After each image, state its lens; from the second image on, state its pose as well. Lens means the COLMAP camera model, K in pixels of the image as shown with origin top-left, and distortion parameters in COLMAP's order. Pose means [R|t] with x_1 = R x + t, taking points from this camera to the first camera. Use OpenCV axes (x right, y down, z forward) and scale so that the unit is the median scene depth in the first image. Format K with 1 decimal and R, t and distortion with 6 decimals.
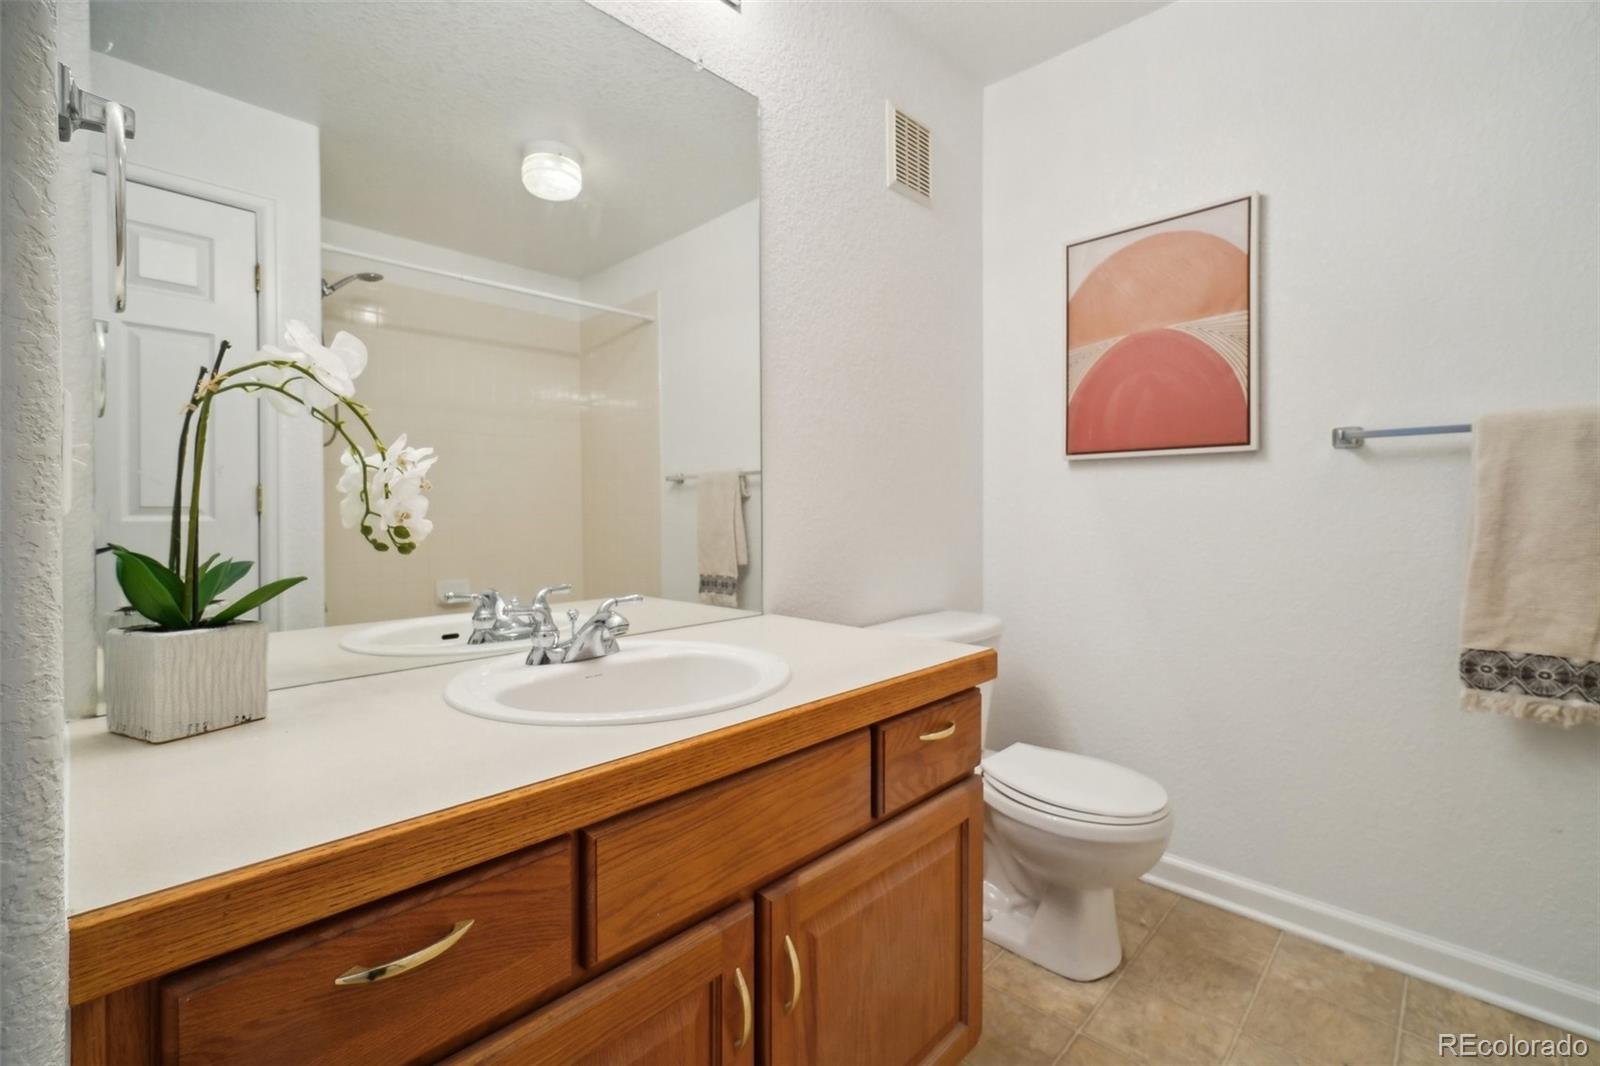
lens RADIAL K [[691.7, 0, 788.8], [0, 691.7, 519.4], [0, 0, 1]] dist [-0.011626, 0.000129]
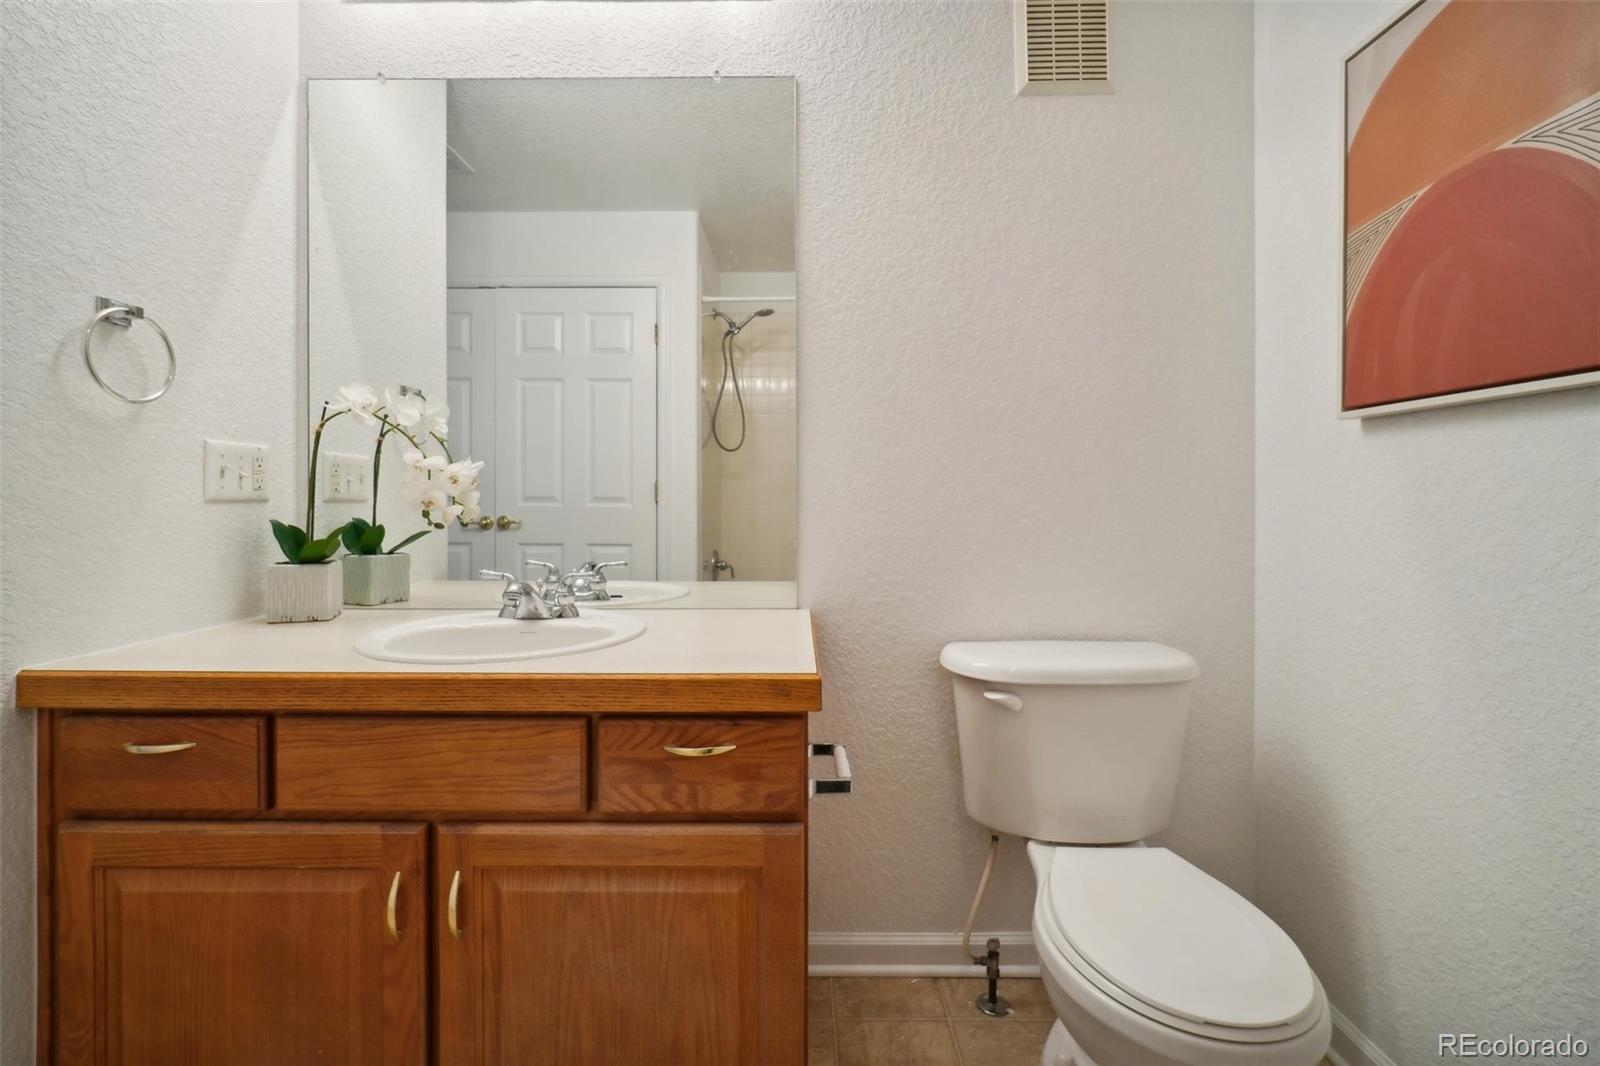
lens RADIAL K [[691.7, 0, 797.6], [0, 691.7, 508.5], [0, 0, 1]] dist [-0.008466, 0.000639]
pose [[0.702268, 0.011176, -0.711825, 1.048202], [-0.012587, 0.999915, 0.003281, -0.008402], [0.711802, 0.006655, 0.702349, 0.516670]]
